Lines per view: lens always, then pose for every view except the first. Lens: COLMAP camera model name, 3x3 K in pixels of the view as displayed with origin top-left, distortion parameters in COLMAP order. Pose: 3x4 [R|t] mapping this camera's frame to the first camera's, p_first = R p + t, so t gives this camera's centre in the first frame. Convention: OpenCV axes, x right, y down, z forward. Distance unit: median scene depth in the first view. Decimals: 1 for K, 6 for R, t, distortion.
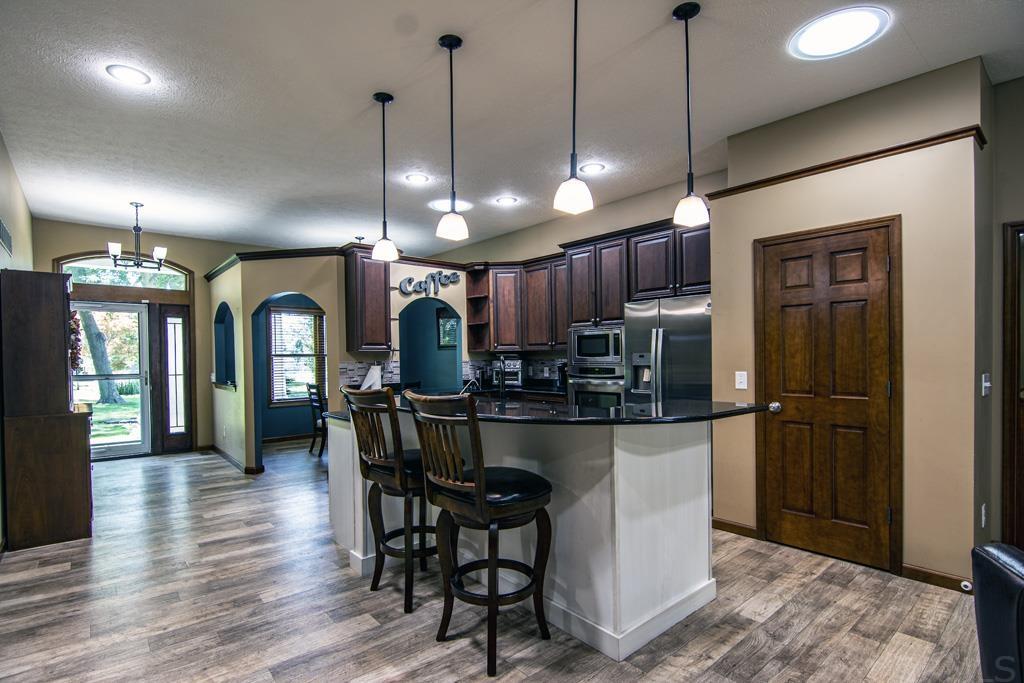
lens RADIAL K [[494.7, 0, 514.5], [0, 494.7, 350.5], [0, 0, 1]] dist [-0.012811, -0.000787]
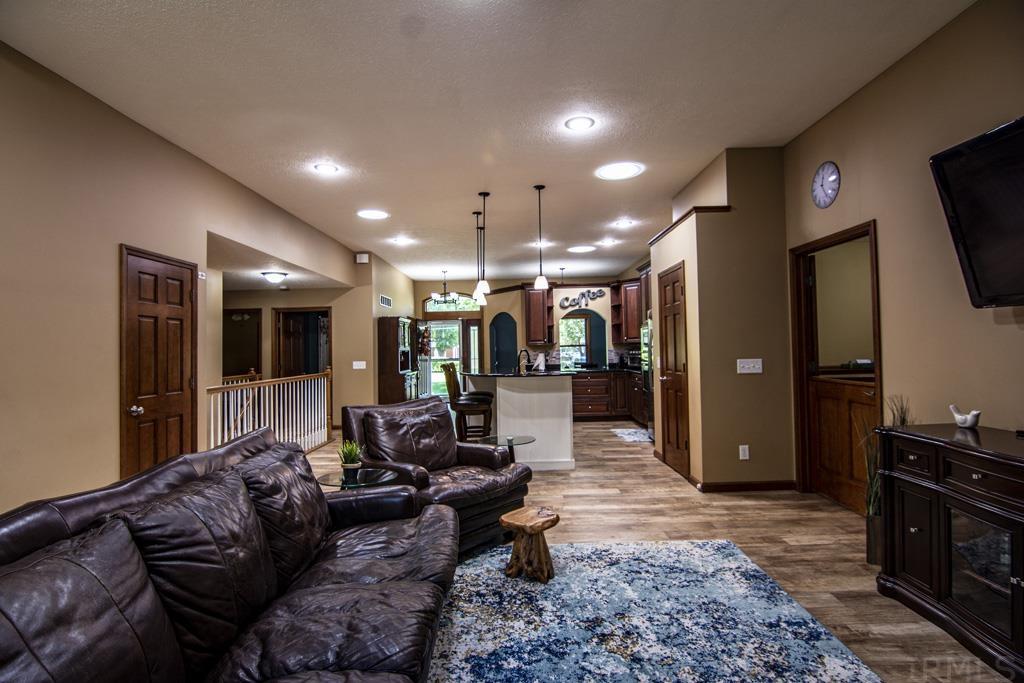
lens RADIAL K [[494.7, 0, 514.5], [0, 494.7, 350.5], [0, 0, 1]] dist [-0.012811, -0.000787]
pose [[0.758570, -0.006507, -0.651559, 0.828048], [0.022156, 0.999629, 0.015812, -0.008934], [0.651215, -0.026430, 0.758433, -0.357238]]
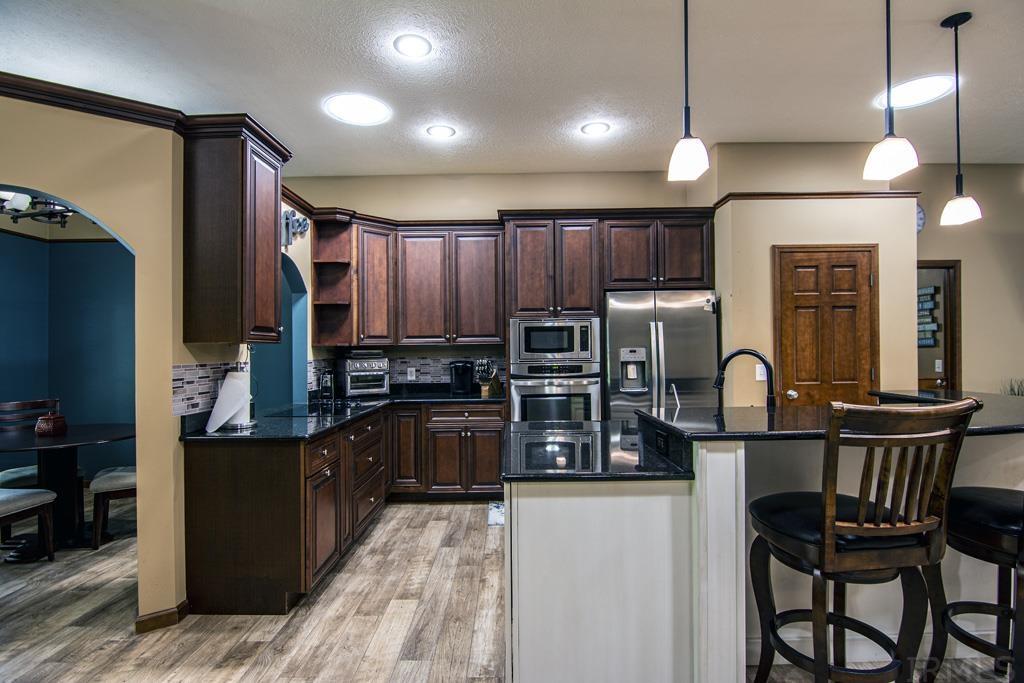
lens RADIAL K [[494.7, 0, 514.5], [0, 494.7, 350.5], [0, 0, 1]] dist [-0.012811, -0.000787]
pose [[0.662871, 0.001182, 0.748733, -0.528521], [-0.002098, 0.999998, 0.000279, 0.009432], [-0.748731, -0.001755, 0.662872, 0.508881]]
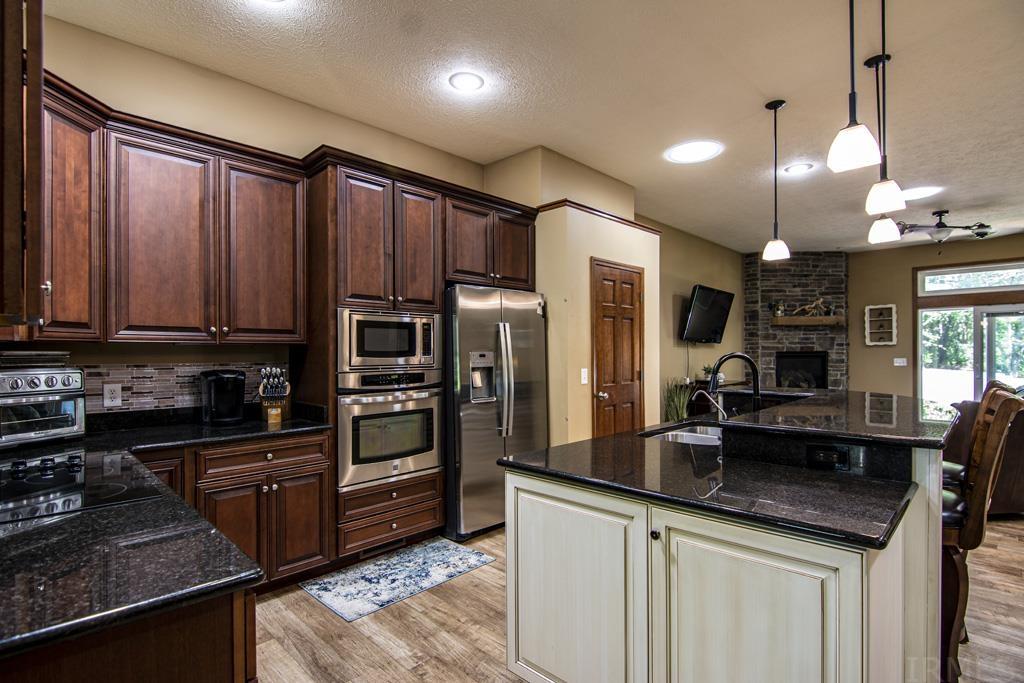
lens RADIAL K [[494.7, 0, 514.5], [0, 494.7, 350.5], [0, 0, 1]] dist [-0.012811, -0.000787]
pose [[-0.069479, 0.015449, 0.997464, -0.491609], [-0.004361, 0.999866, -0.015790, 0.014416], [-0.997574, -0.005447, -0.069403, 0.919492]]
